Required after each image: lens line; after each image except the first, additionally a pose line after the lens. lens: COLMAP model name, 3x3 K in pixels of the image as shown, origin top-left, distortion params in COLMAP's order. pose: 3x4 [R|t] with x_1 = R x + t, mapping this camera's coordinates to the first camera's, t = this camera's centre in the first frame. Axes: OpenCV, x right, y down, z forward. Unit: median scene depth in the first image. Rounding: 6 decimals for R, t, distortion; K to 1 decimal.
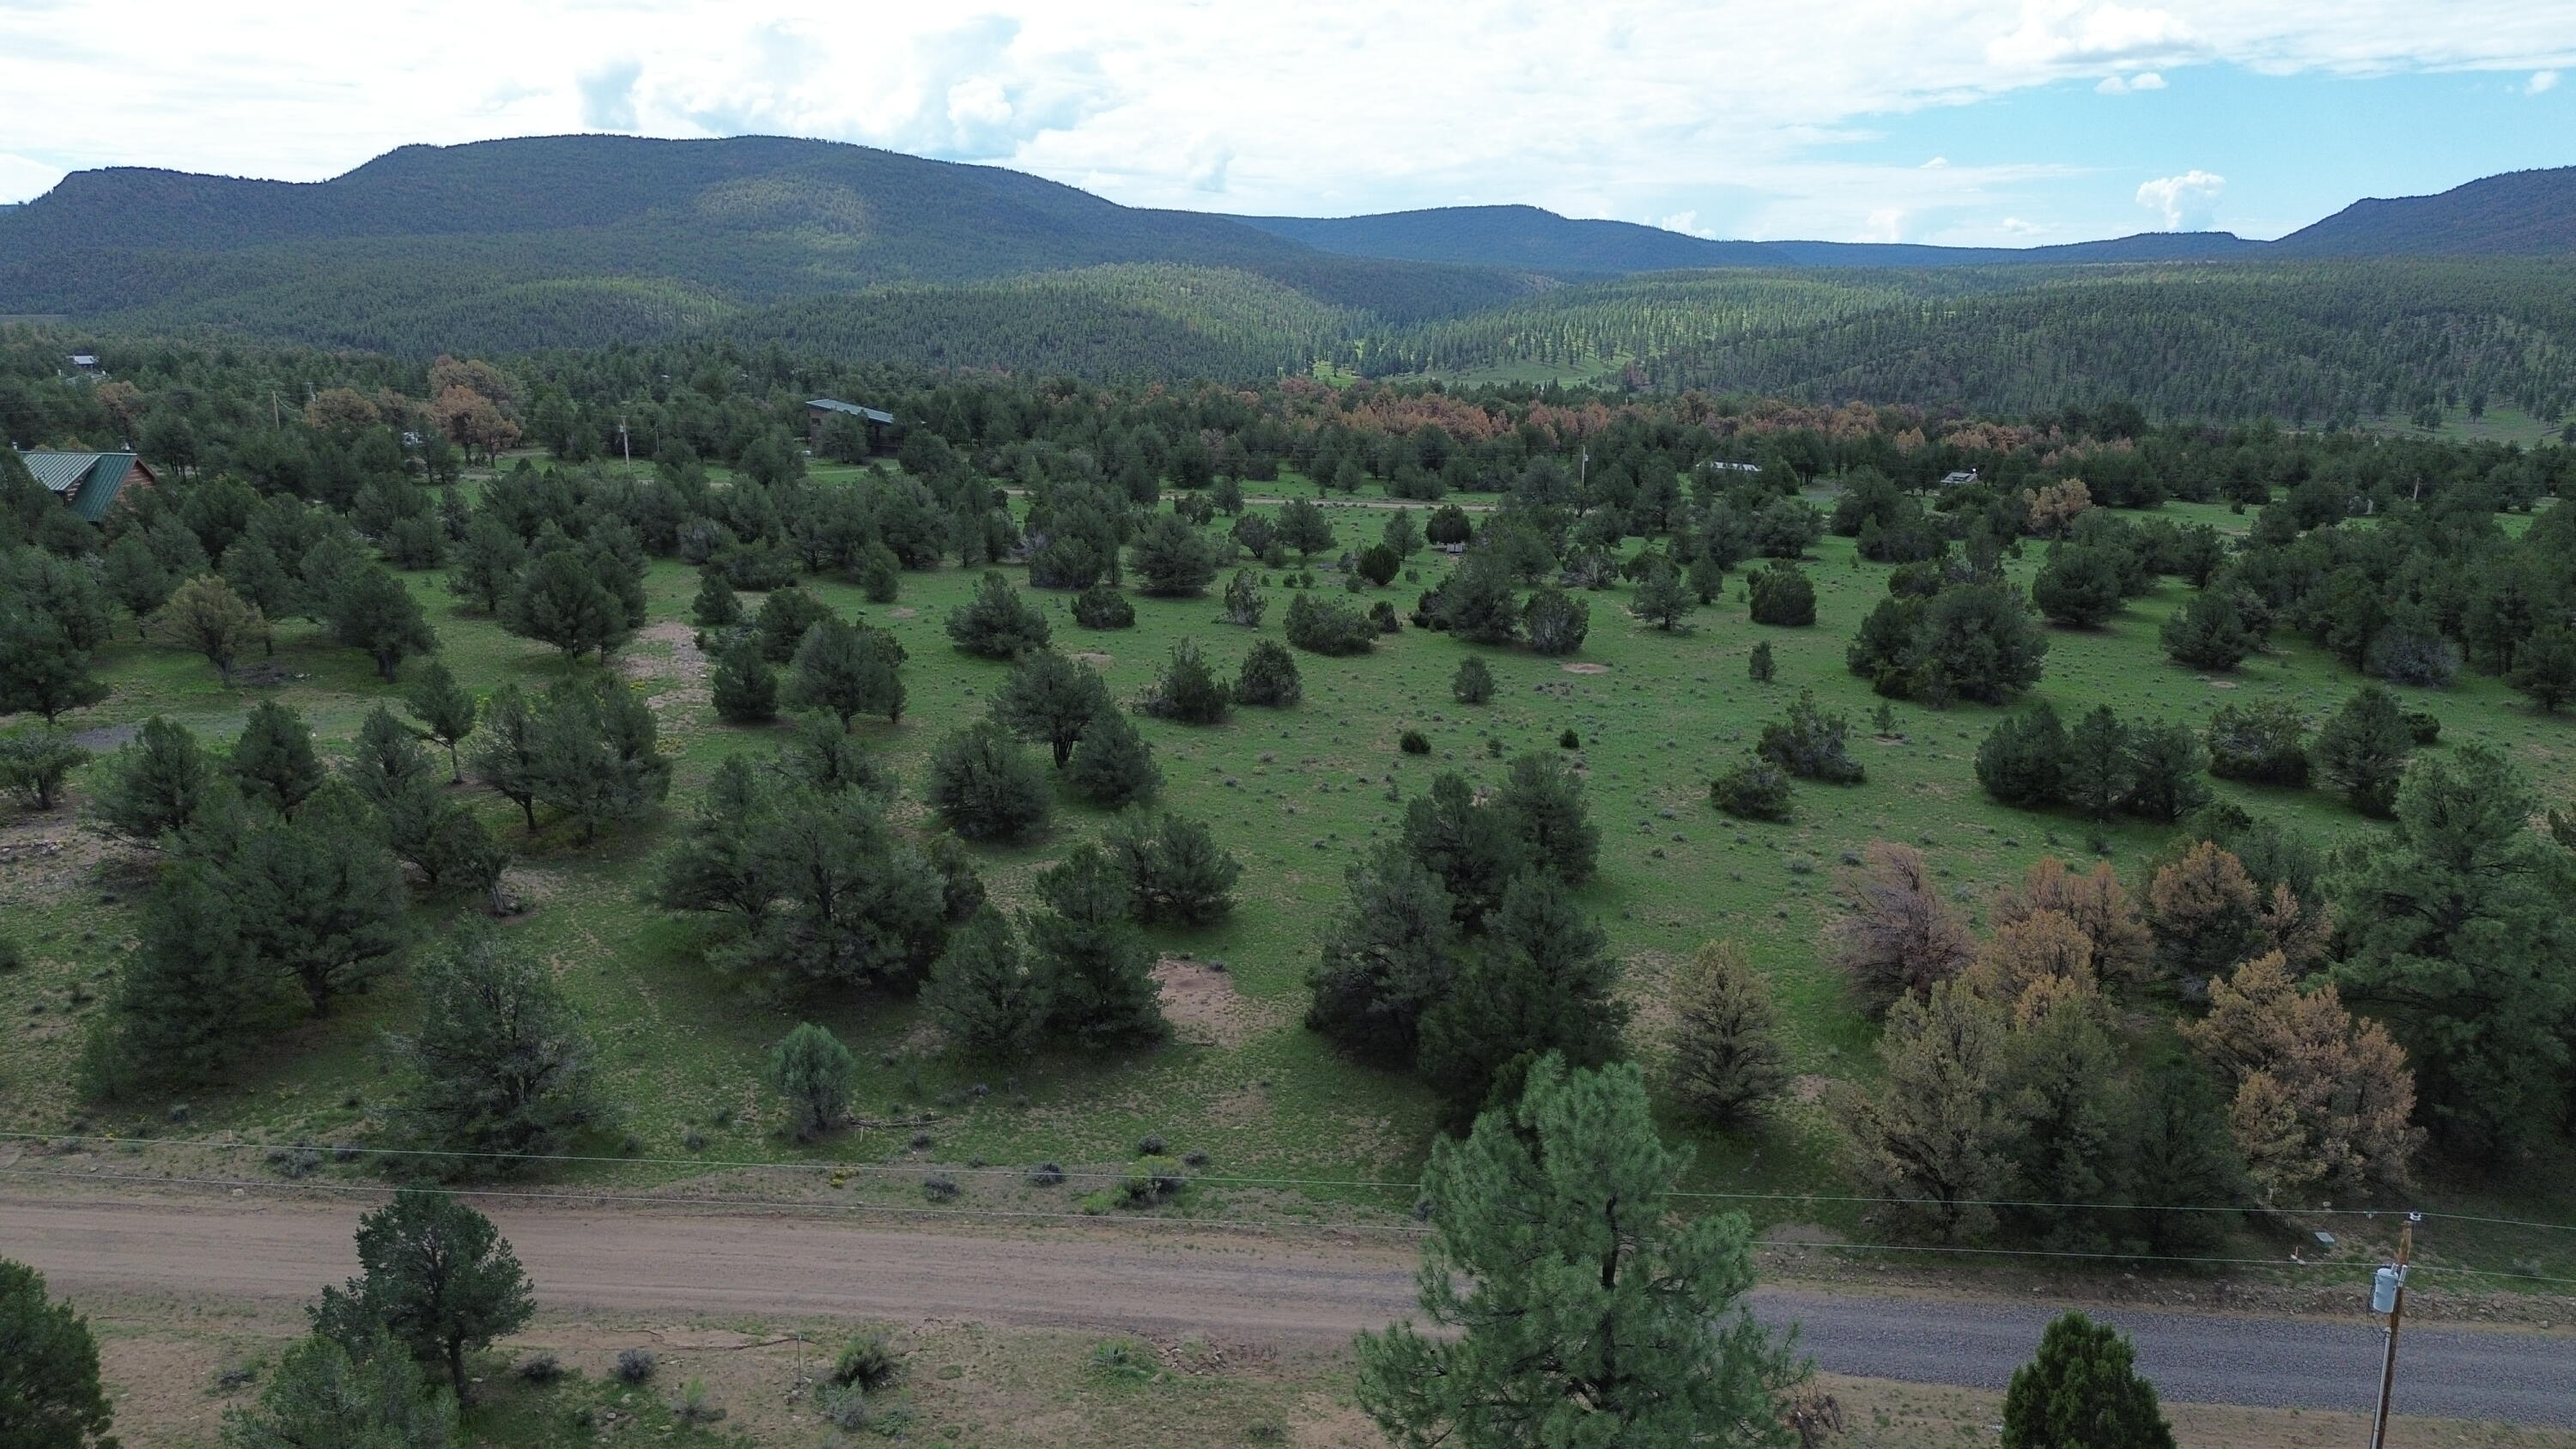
lens RADIAL K [[1867.5, 0, 1279.8], [0, 1867.5, 730.3], [0, 0, 1]] dist [0.060194, -0.056237]
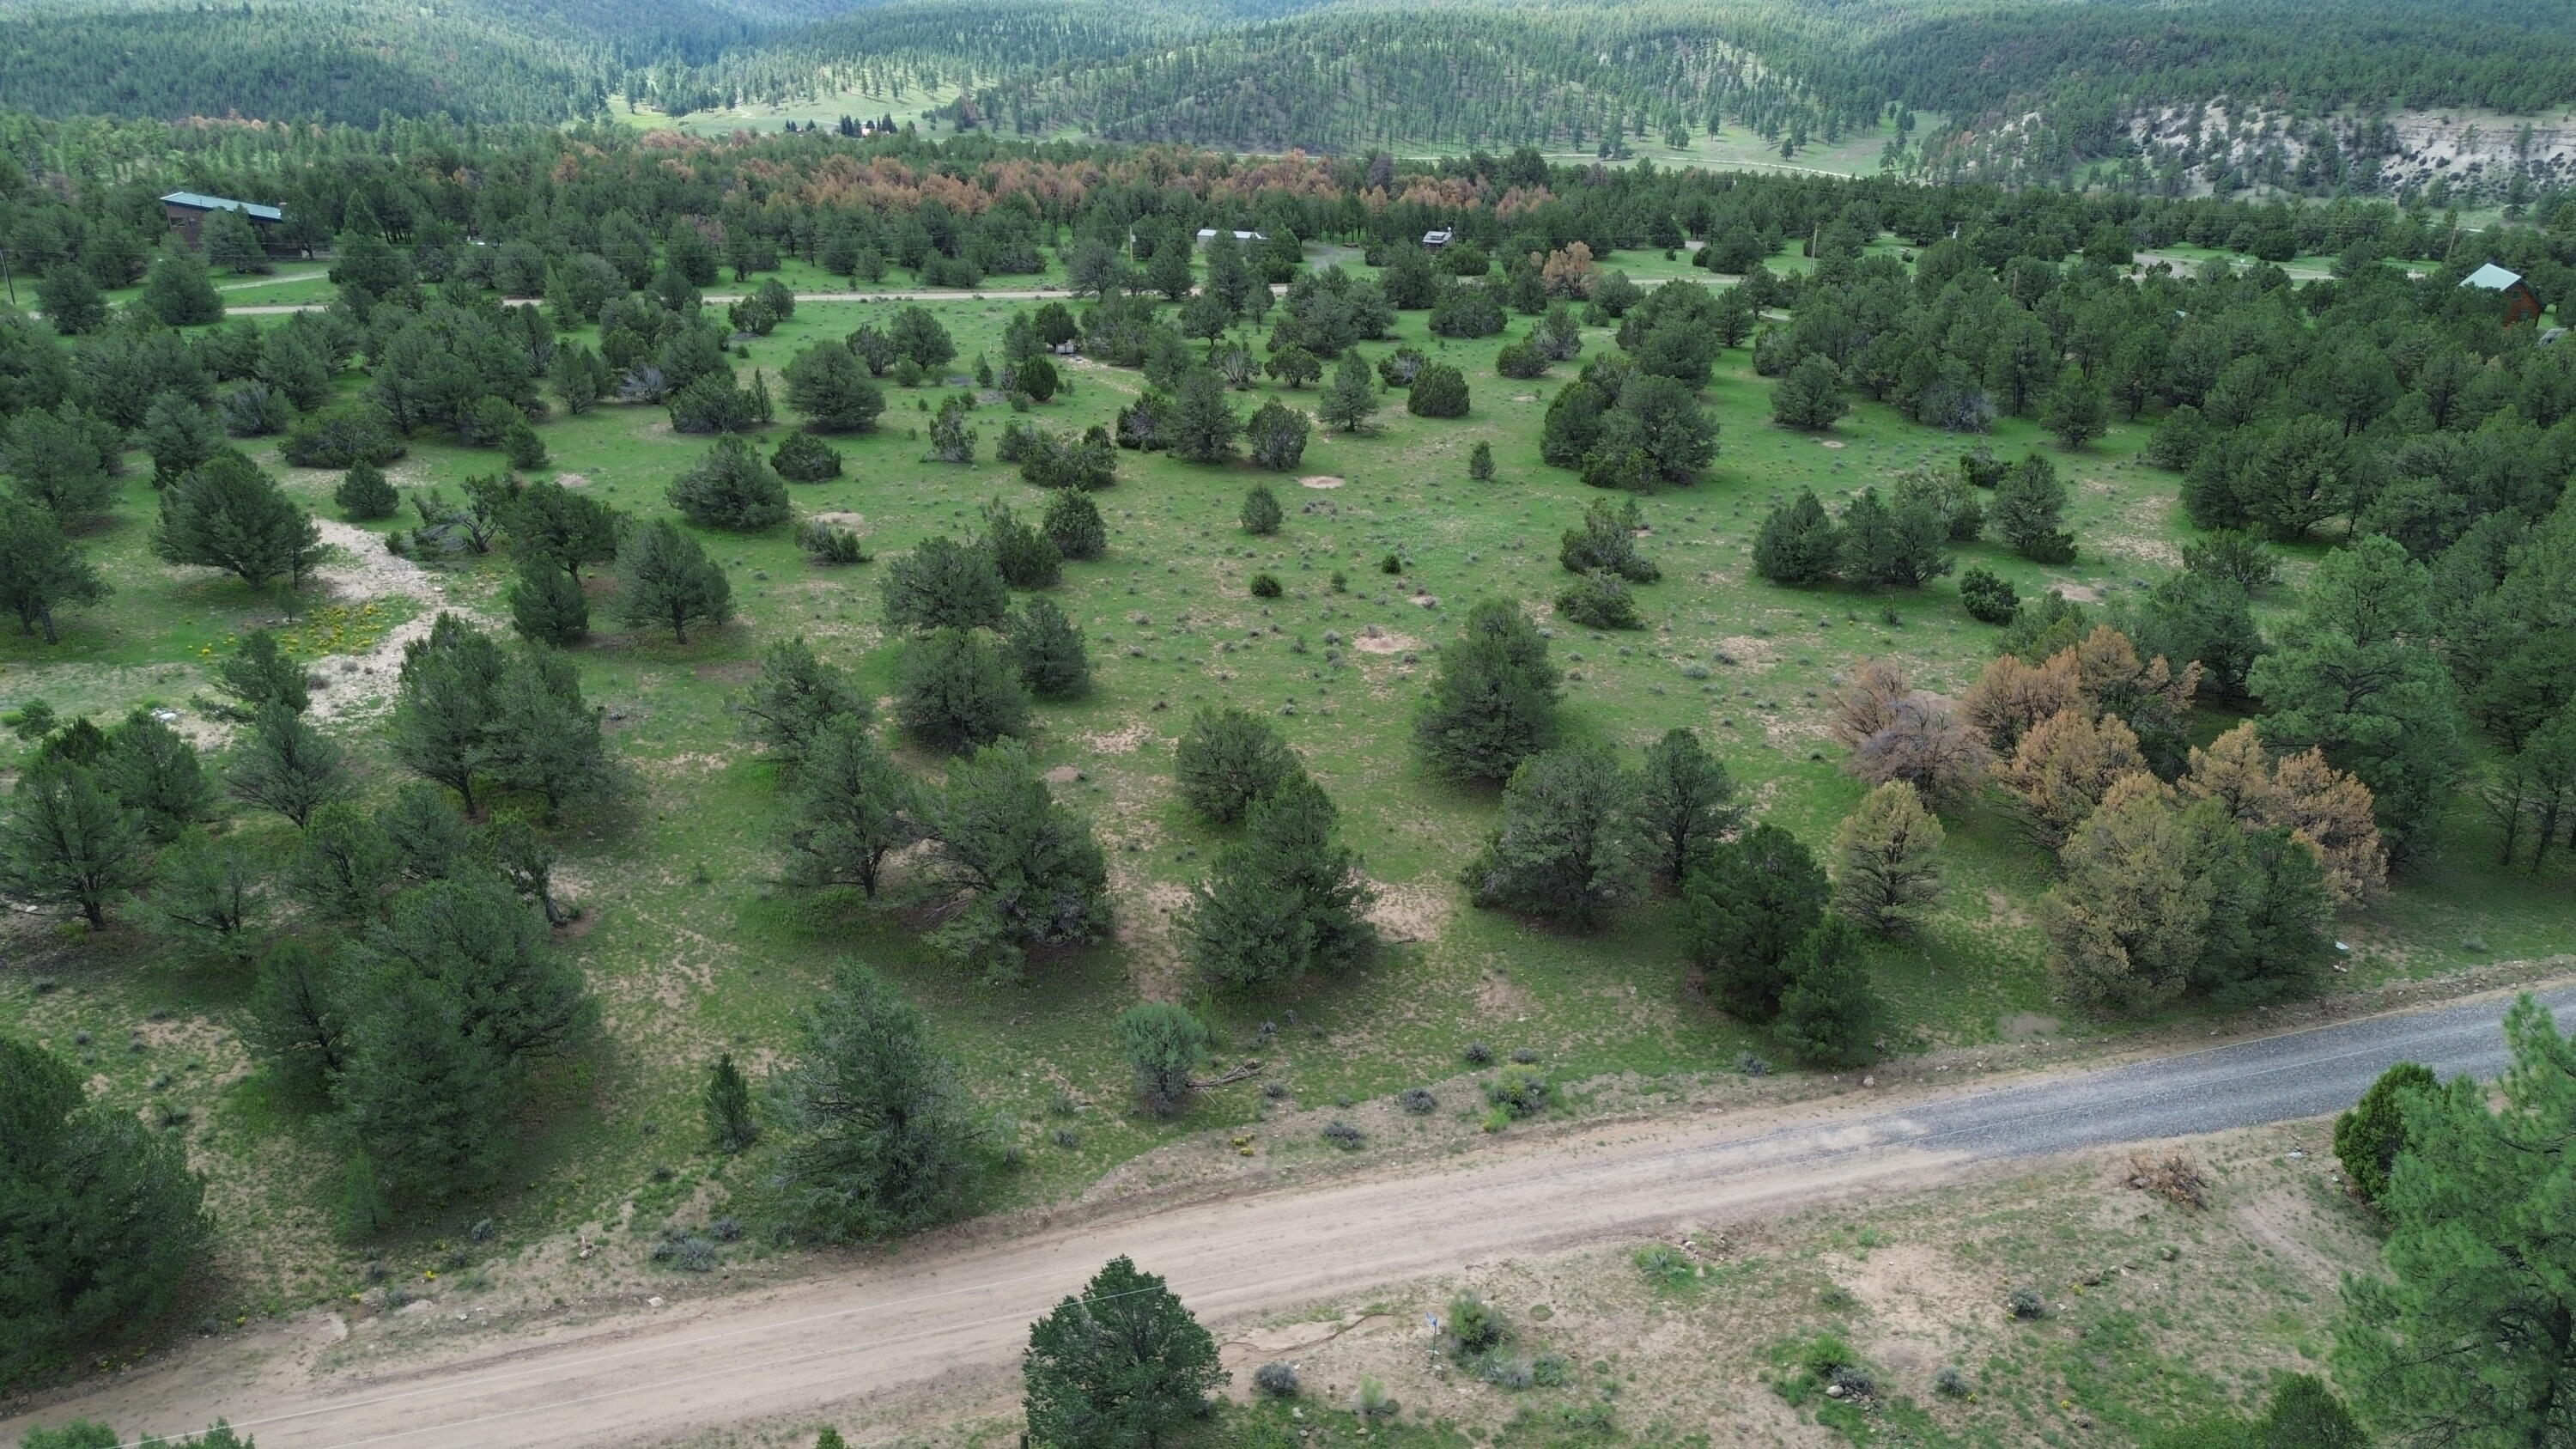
lens RADIAL K [[1867.5, 0, 1279.8], [0, 1867.5, 730.3], [0, 0, 1]] dist [0.060194, -0.056237]
pose [[0.930182, -0.136723, 0.340688, -0.041470], [0.088145, 0.984090, 0.154266, -0.010725], [-0.356359, -0.113465, 0.927434, 0.006351]]
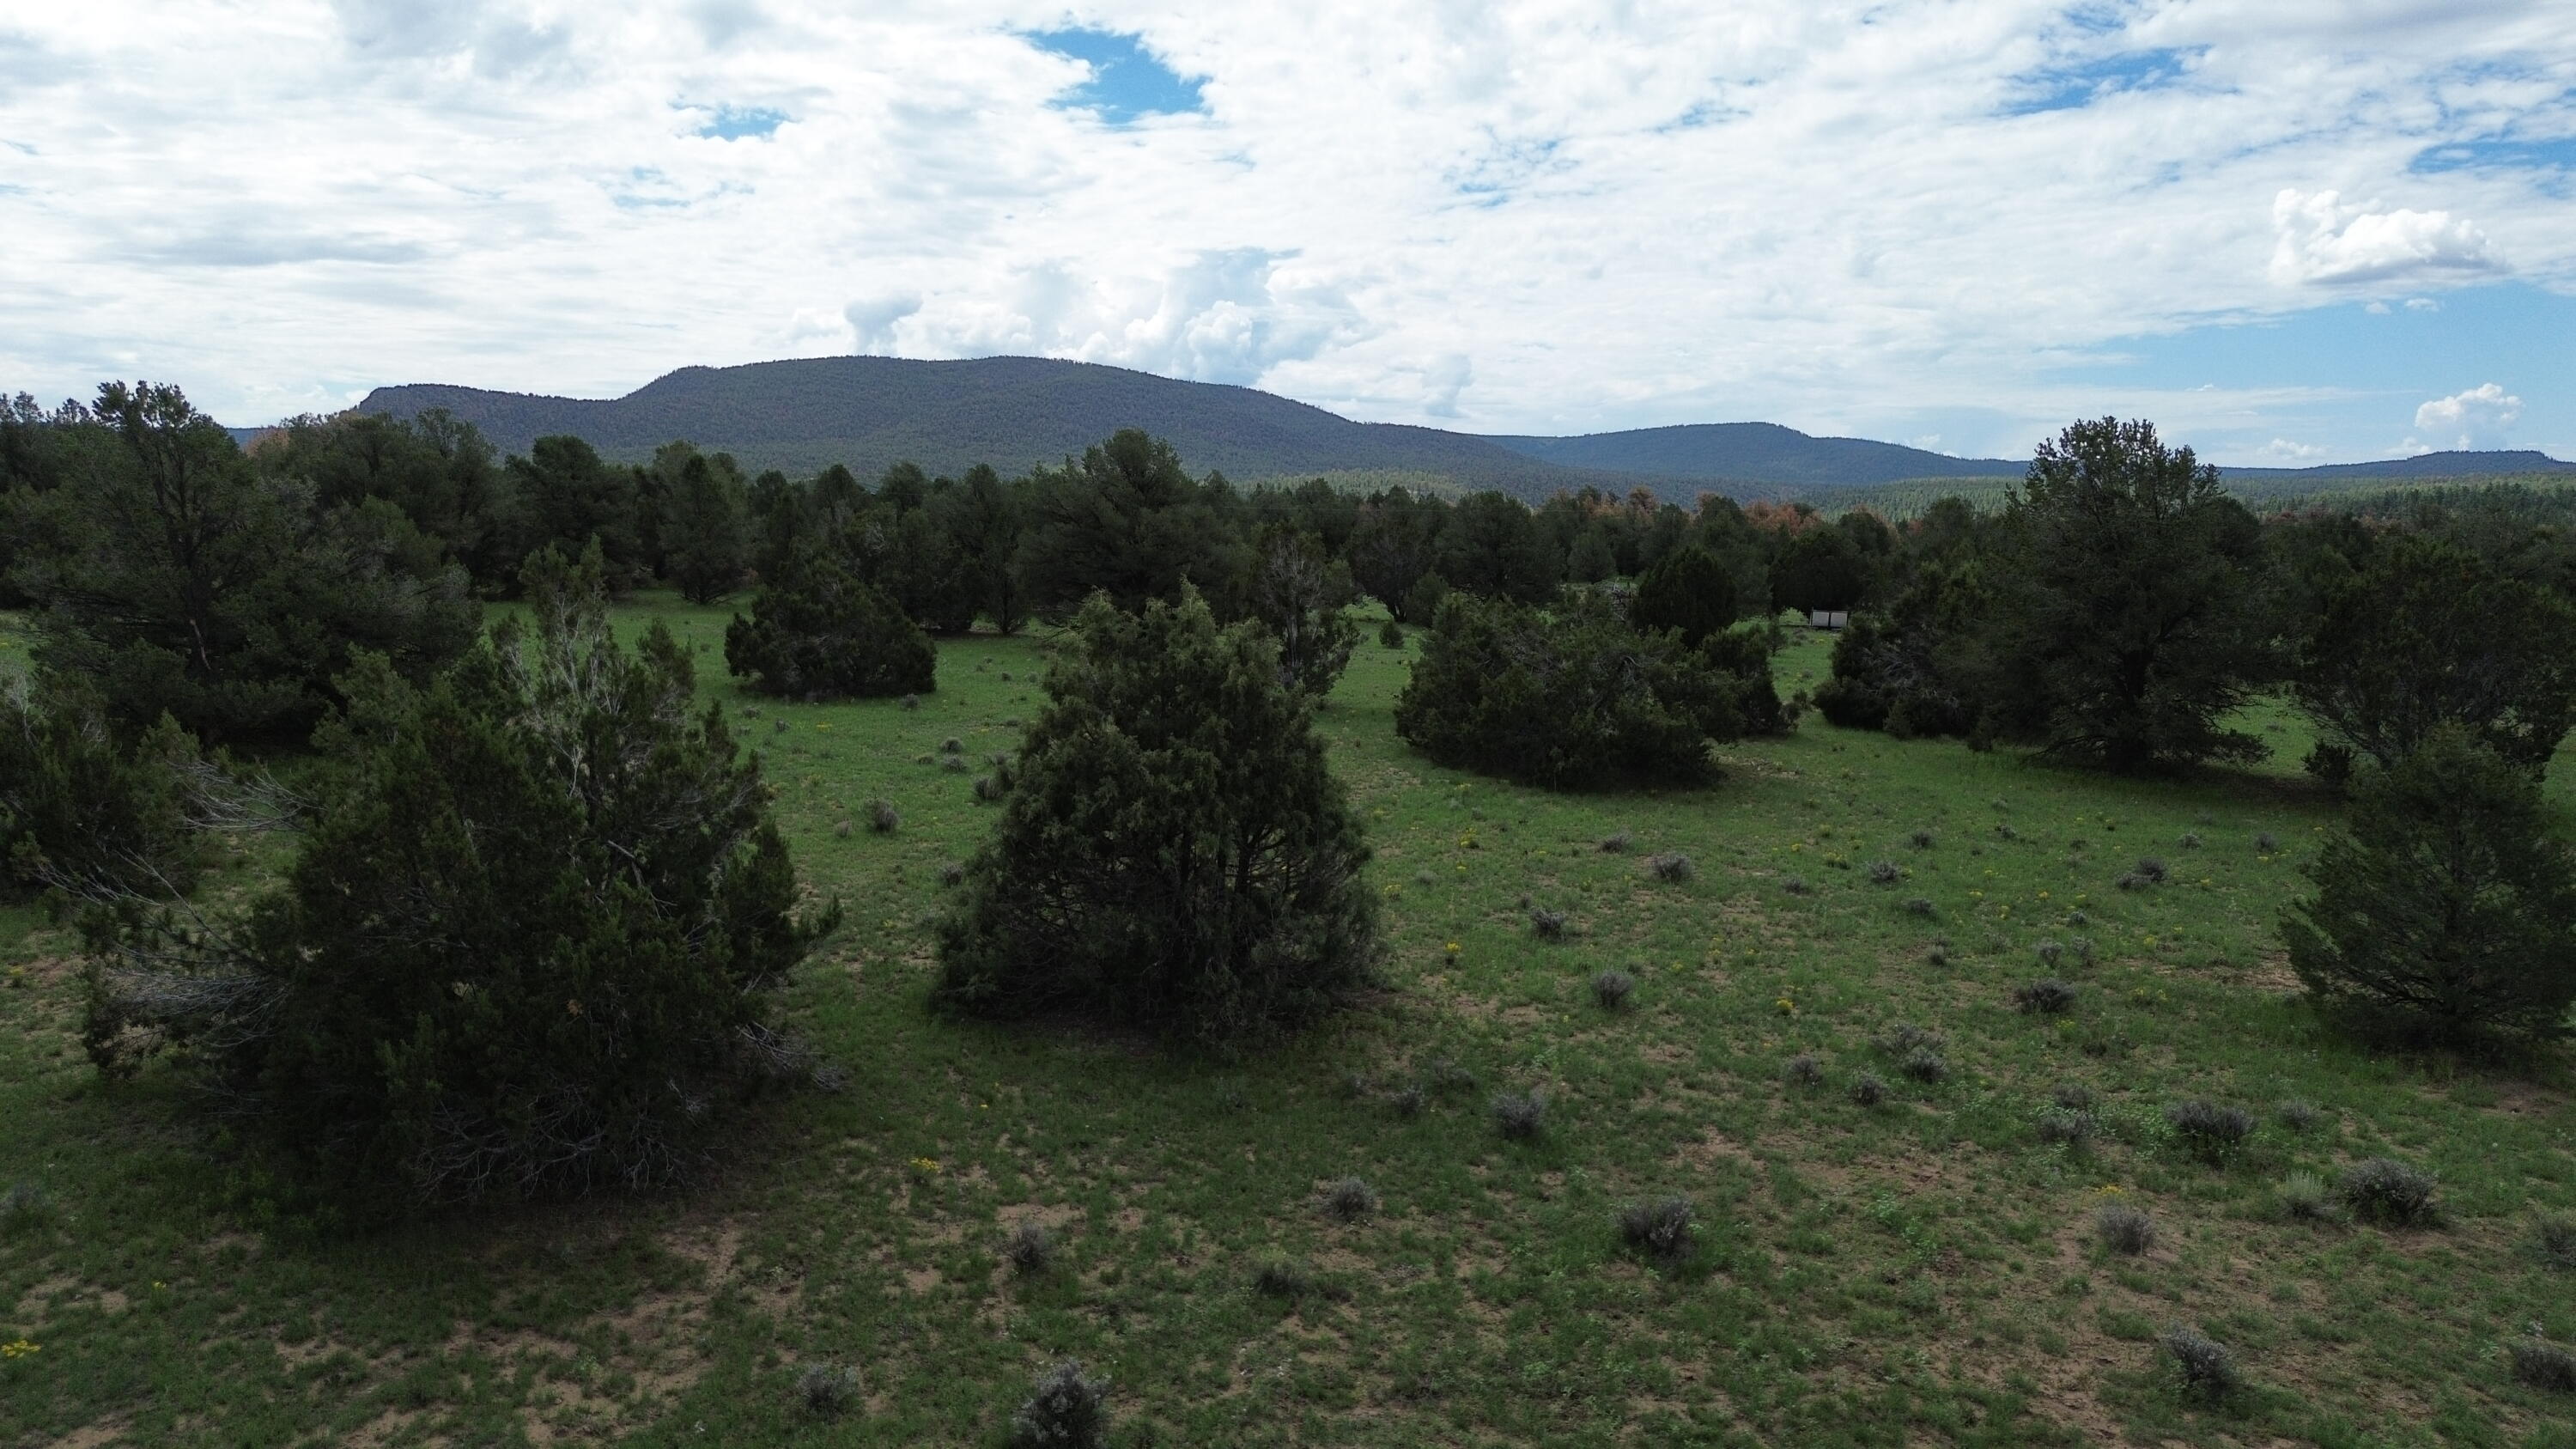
lens RADIAL K [[1867.5, 0, 1279.8], [0, 1867.5, 730.3], [0, 0, 1]] dist [0.060194, -0.056237]
pose [[0.992372, 0.021982, -0.121307, 0.003964], [-0.035749, 0.993007, -0.112510, -0.003311], [0.117985, 0.115989, 0.986218, 0.136605]]
